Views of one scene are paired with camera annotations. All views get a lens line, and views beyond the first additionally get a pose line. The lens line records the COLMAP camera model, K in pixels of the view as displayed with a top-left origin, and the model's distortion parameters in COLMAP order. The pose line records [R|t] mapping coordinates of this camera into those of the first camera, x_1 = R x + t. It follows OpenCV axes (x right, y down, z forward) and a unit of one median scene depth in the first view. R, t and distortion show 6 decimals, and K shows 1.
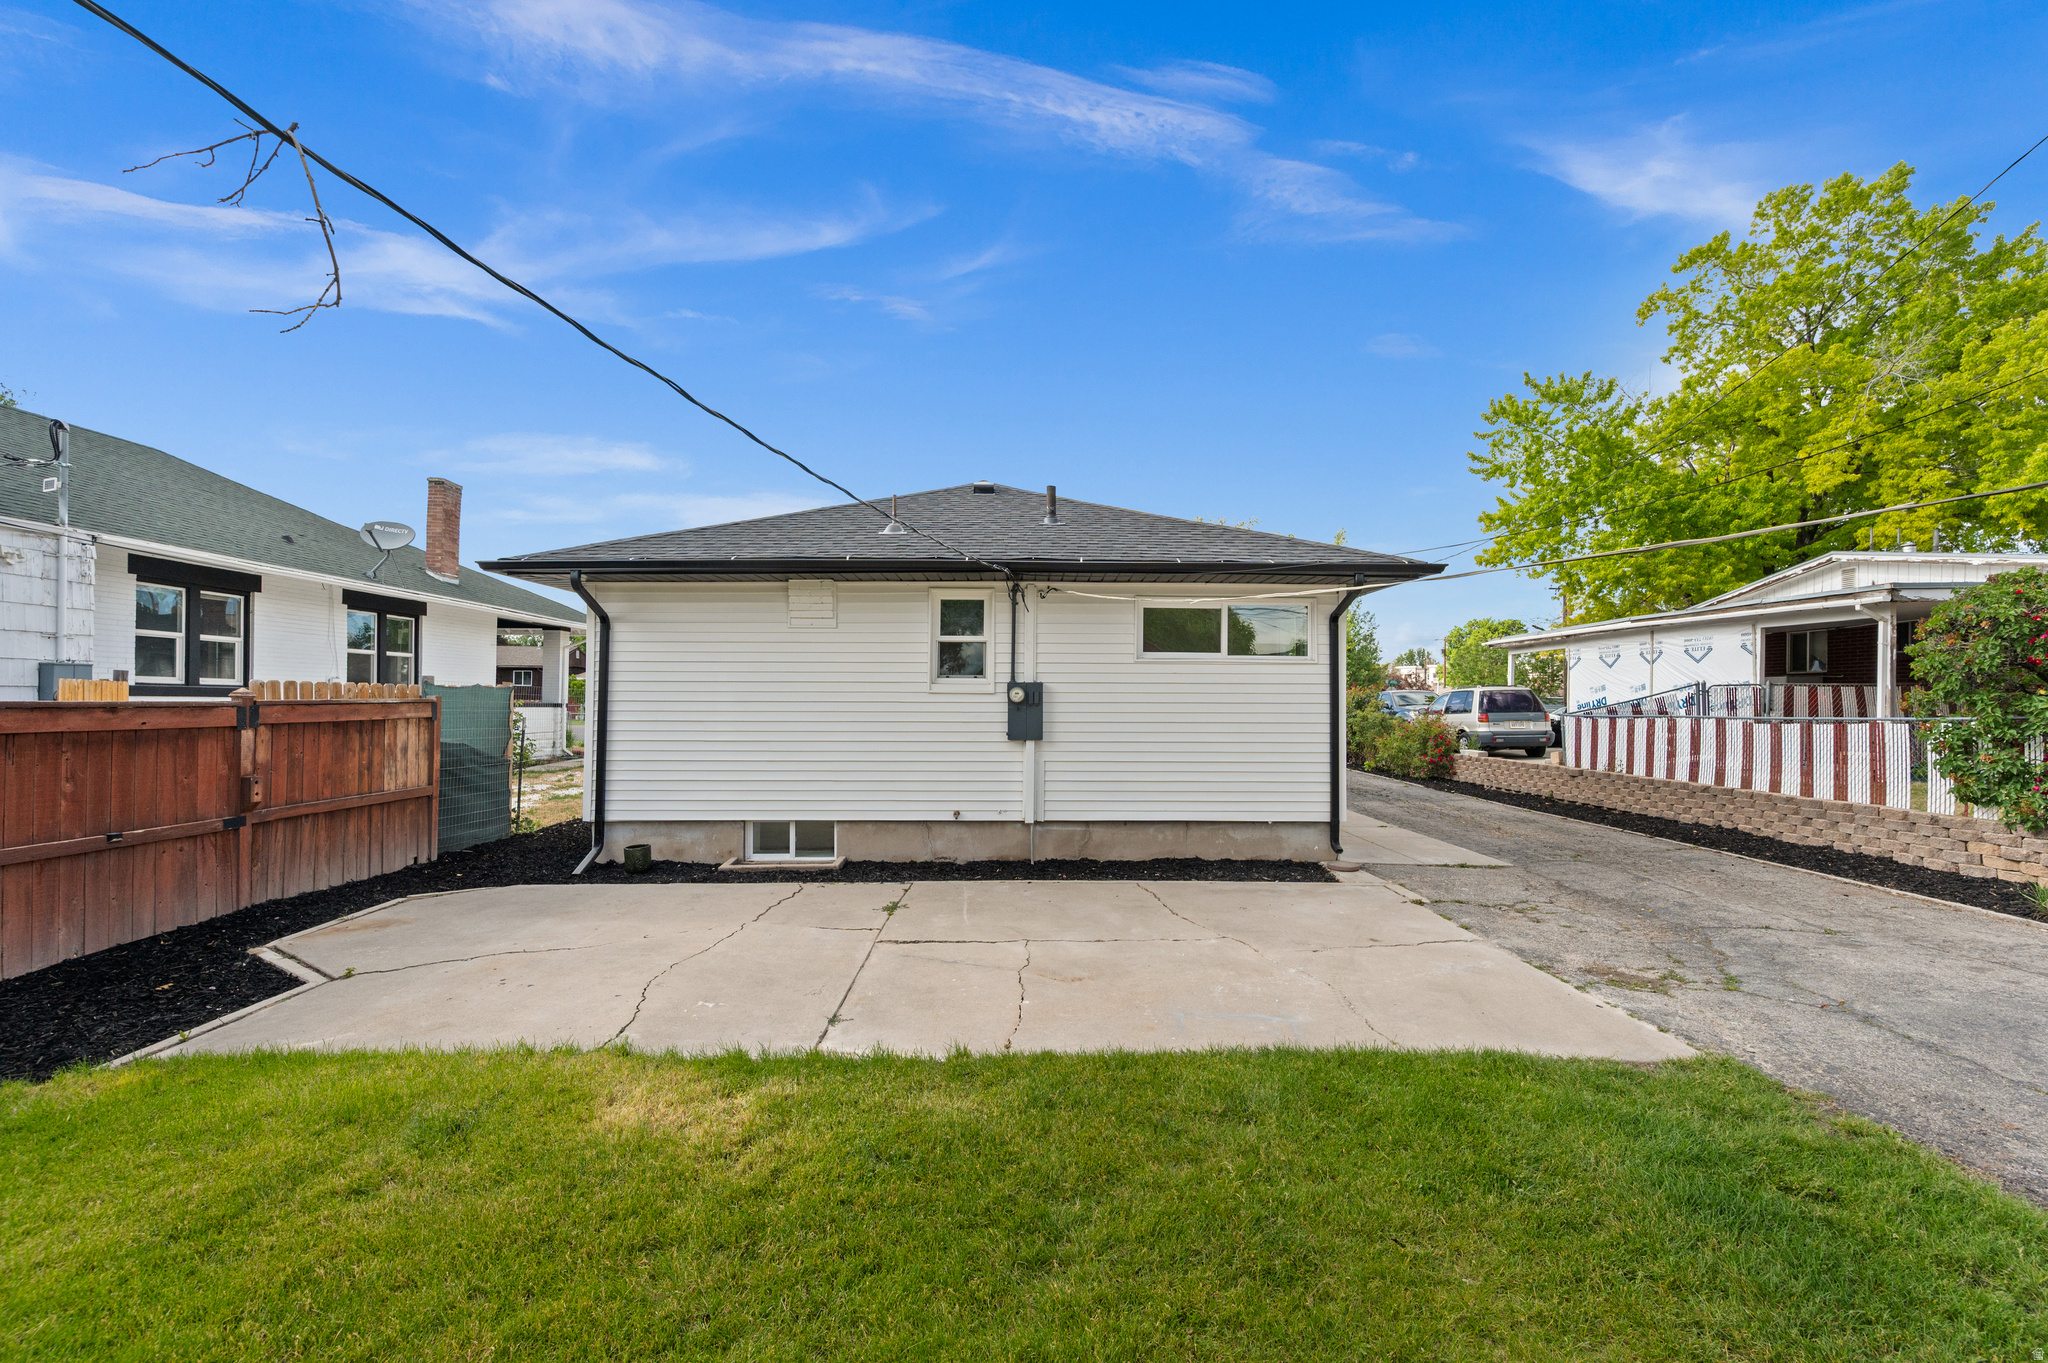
lens RADIAL K [[825.6, 0, 1026.9], [0, 825.6, 688.1], [0, 0, 1]] dist [-0.002583, -0.000177]
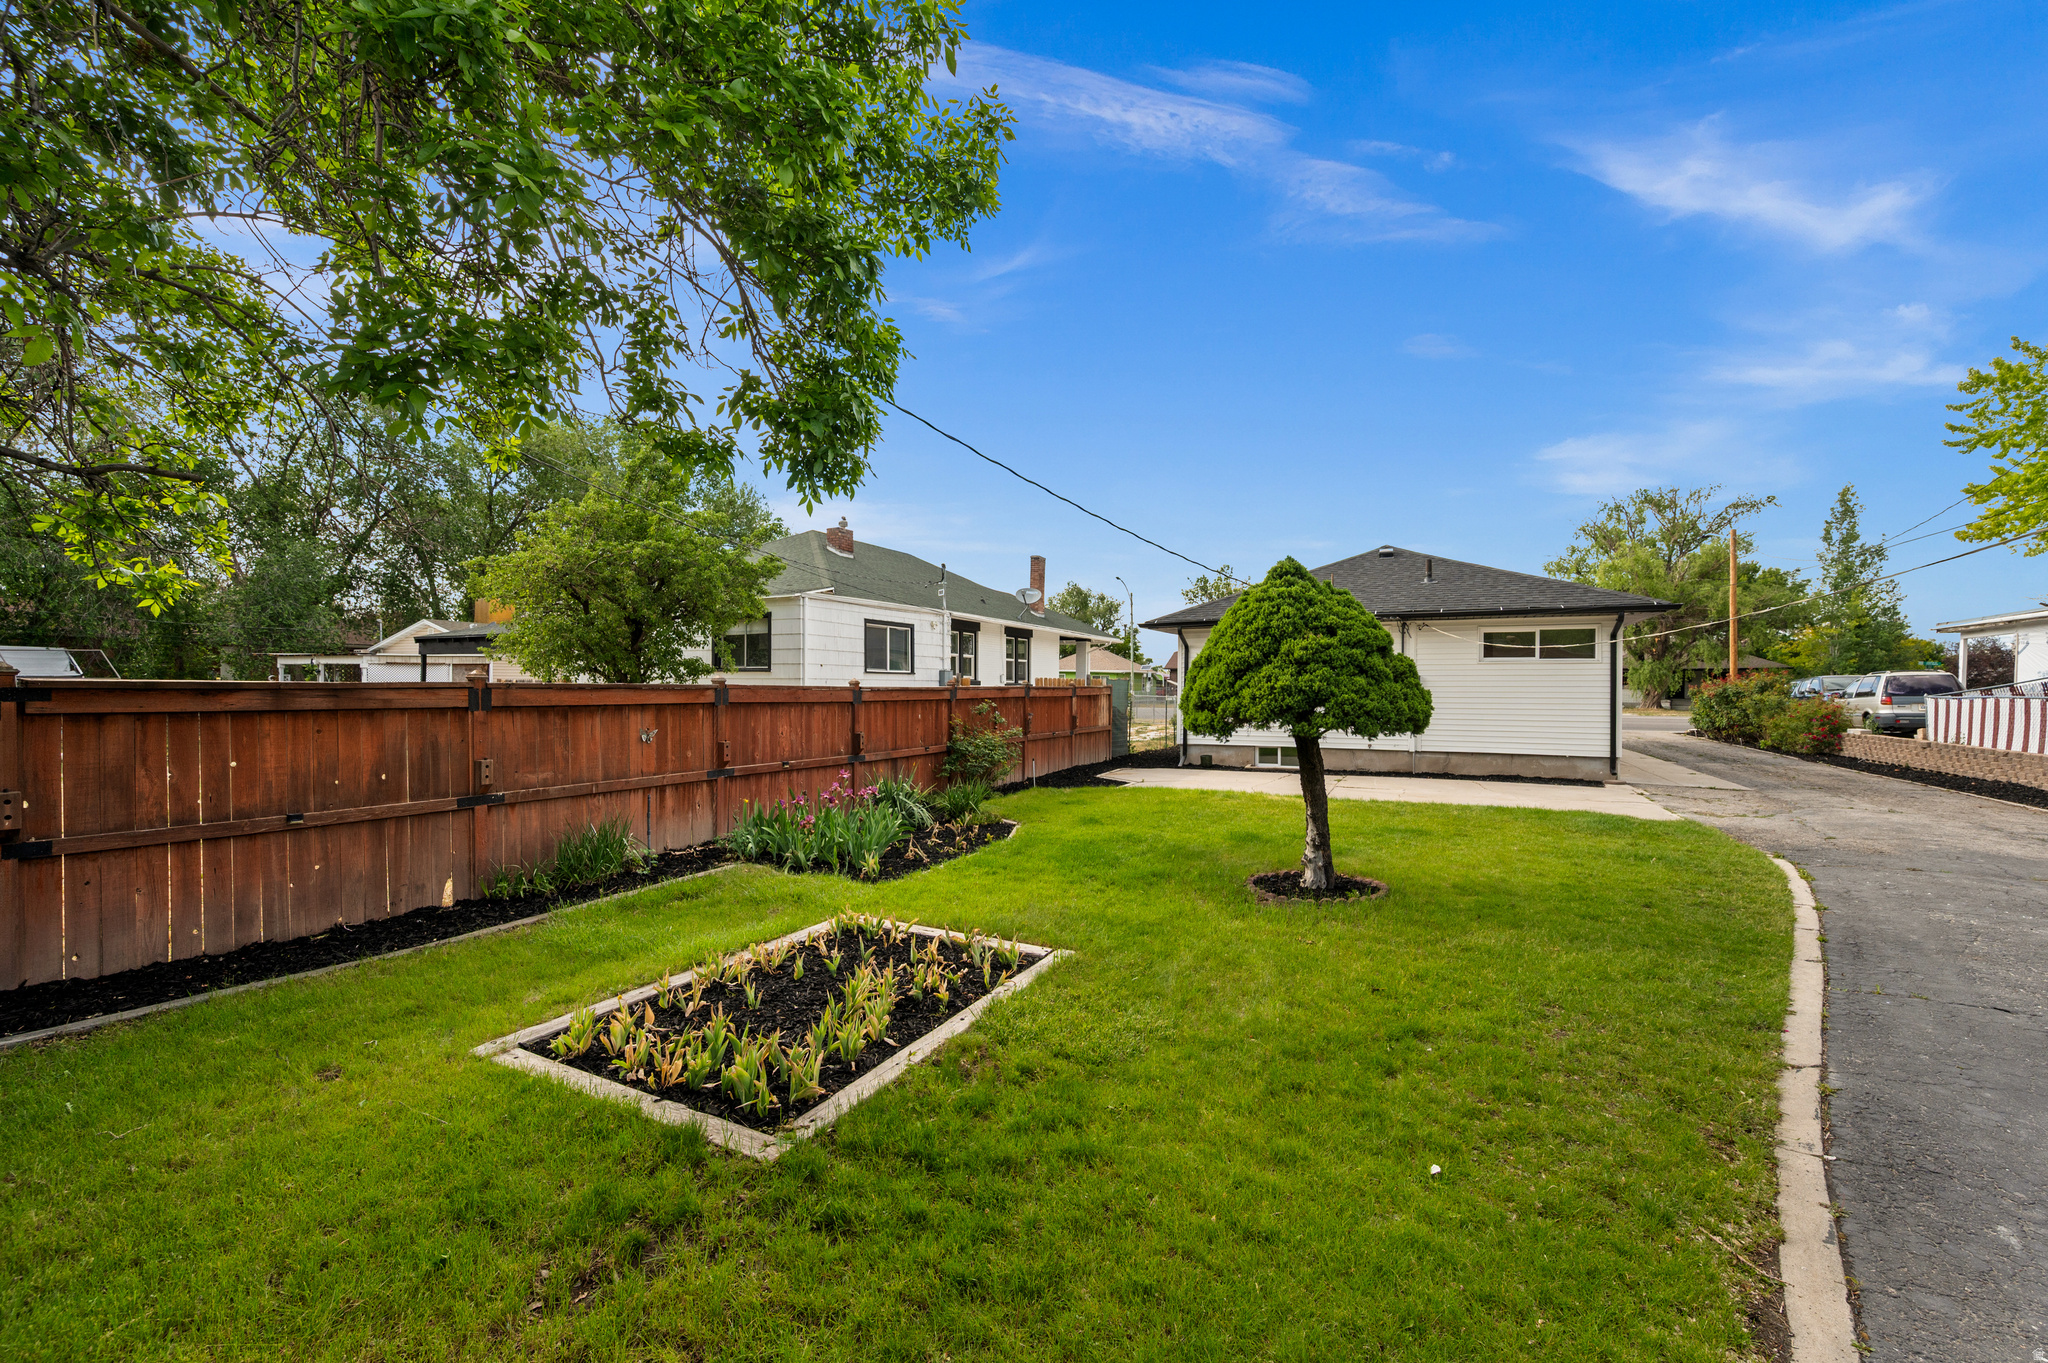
lens RADIAL K [[825.6, 0, 1028.6], [0, 825.6, 680.6], [0, 0, 1]] dist [-0.002583, -0.000177]
pose [[0.891952, -0.005775, -0.452093, 0.043512], [0.008512, 0.999956, 0.004019, -0.006628], [0.452050, -0.007433, 0.891962, -0.625765]]
